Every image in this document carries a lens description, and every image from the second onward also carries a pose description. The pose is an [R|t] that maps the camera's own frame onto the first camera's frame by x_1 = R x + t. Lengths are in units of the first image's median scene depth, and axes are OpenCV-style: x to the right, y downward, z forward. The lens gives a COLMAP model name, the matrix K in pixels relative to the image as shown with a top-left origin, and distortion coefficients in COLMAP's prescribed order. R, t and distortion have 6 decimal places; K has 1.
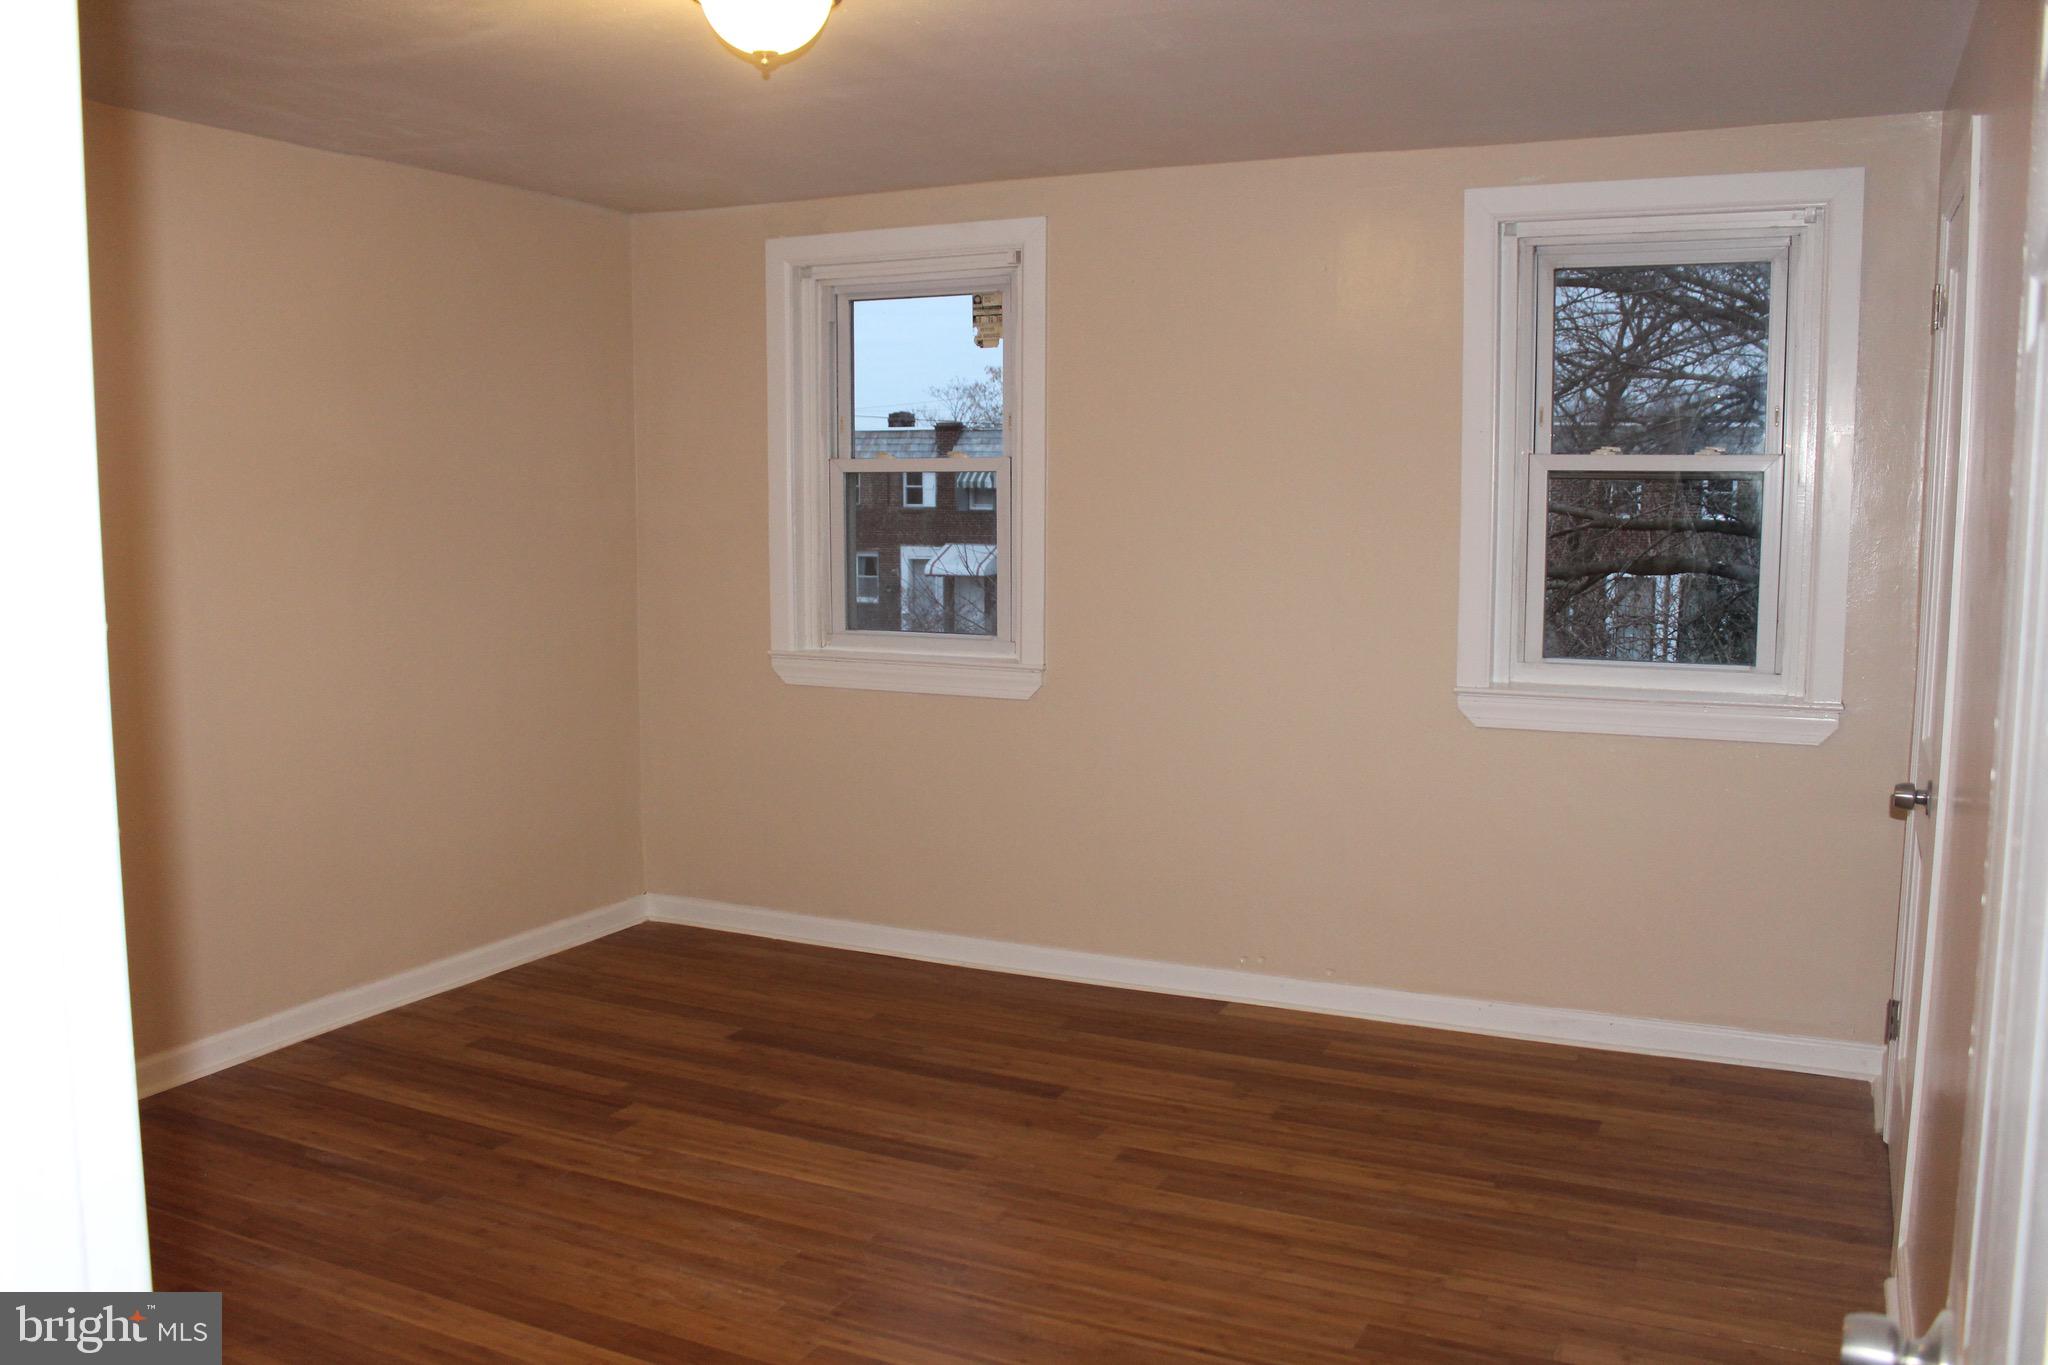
lens RADIAL K [[1727.2, 0, 1016.4], [0, 1727.2, 646.3], [0, 0, 1]] dist [-0.148480, 0.123875]
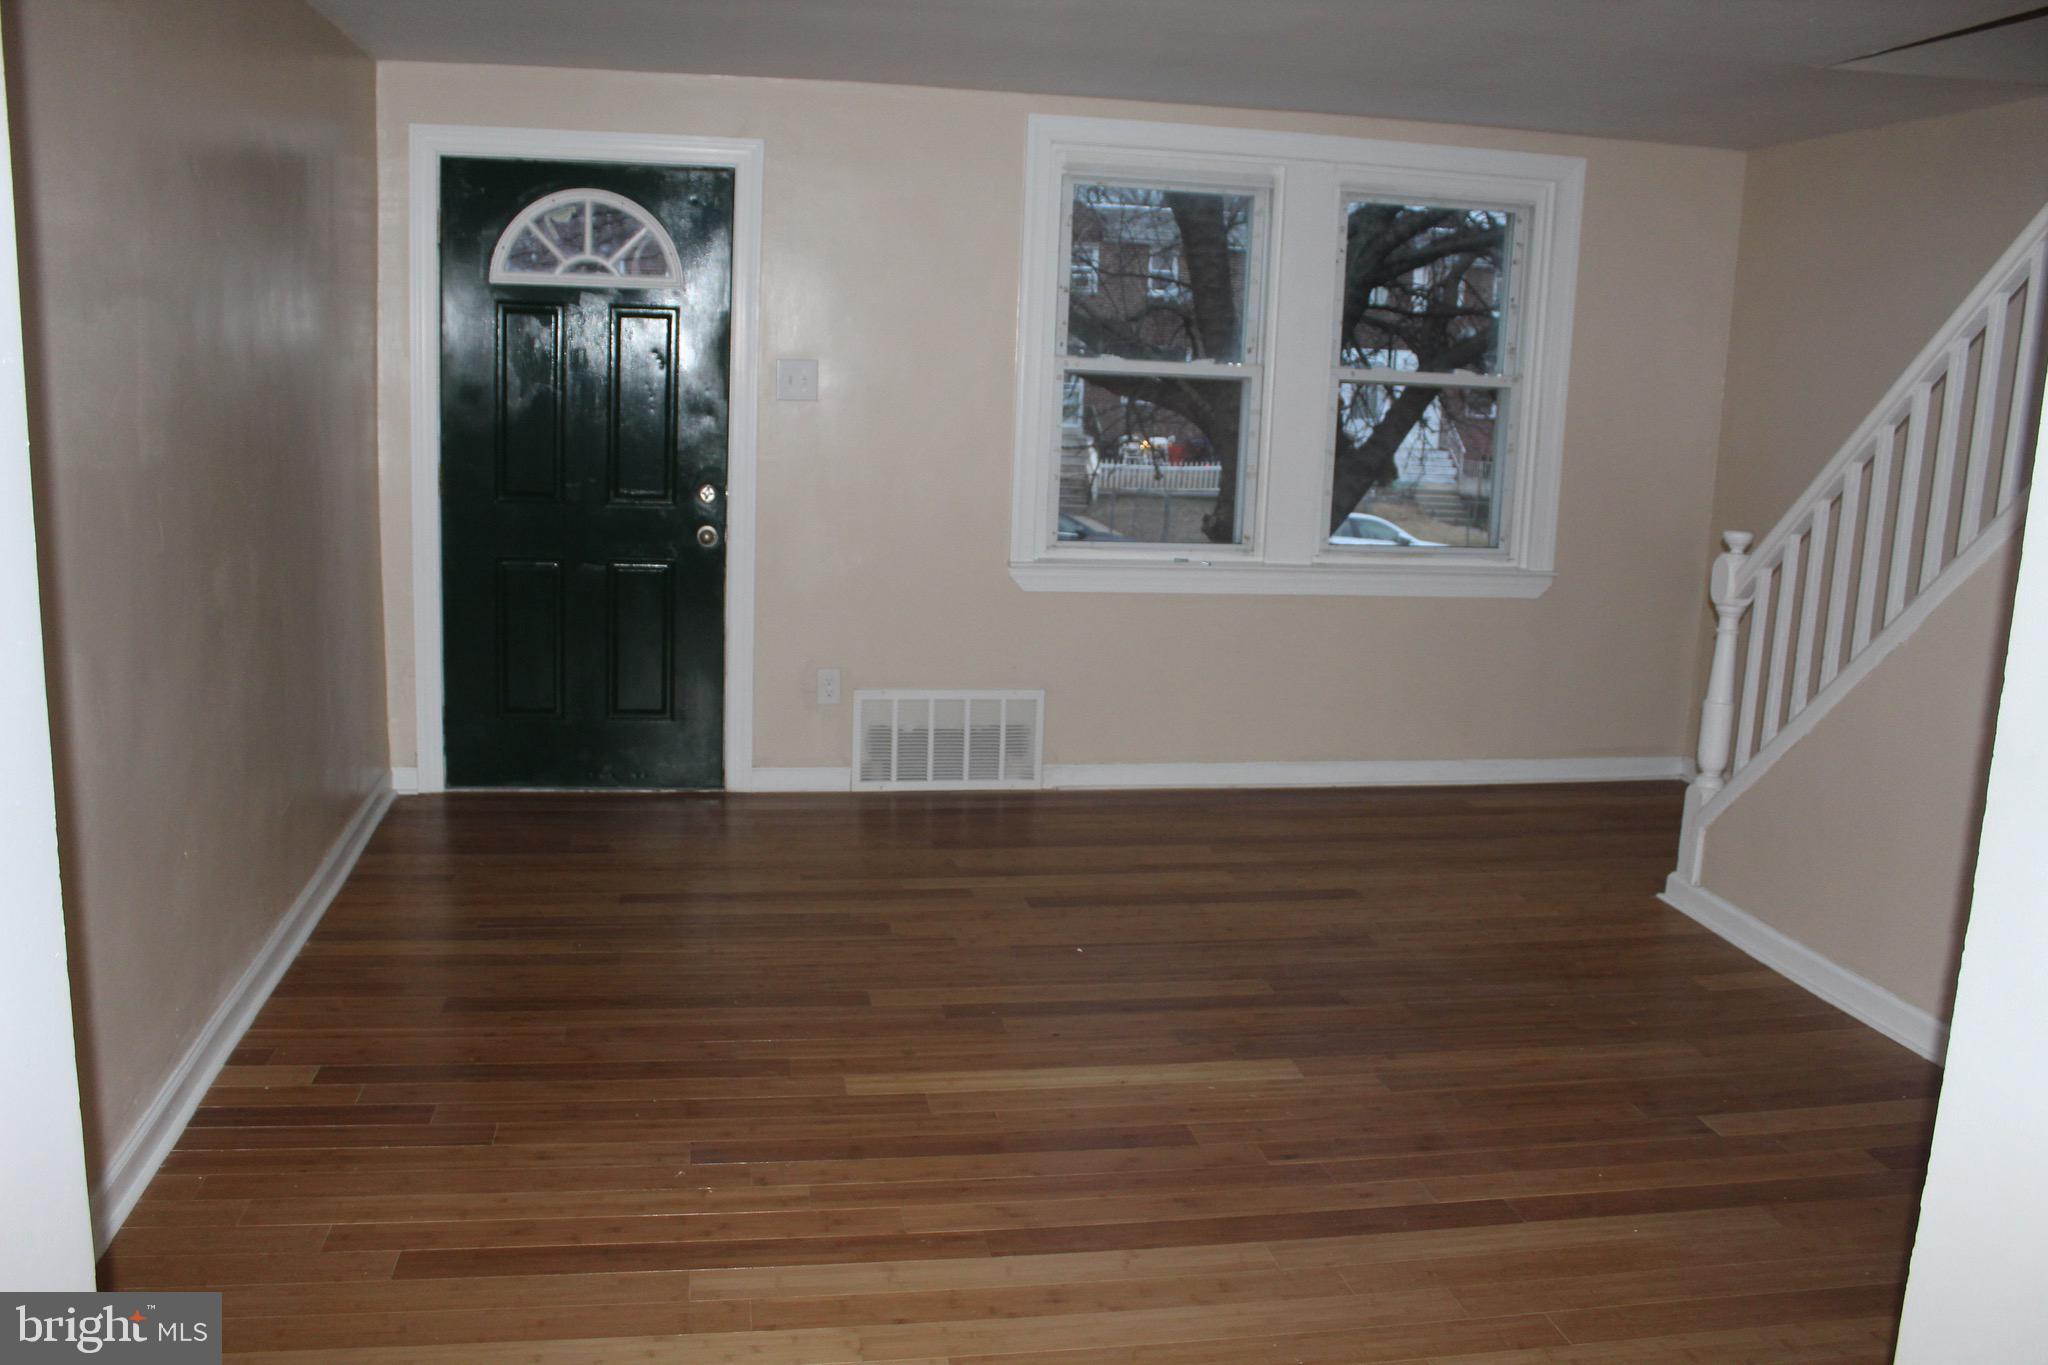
lens RADIAL K [[1727.2, 0, 1016.4], [0, 1727.2, 646.3], [0, 0, 1]] dist [-0.148480, 0.123875]
pose [[0.818072, -0.066835, 0.571219, -0.432870], [0.018842, 0.995806, 0.089528, -0.024076], [-0.574807, -0.062478, 0.815900, 0.030838]]
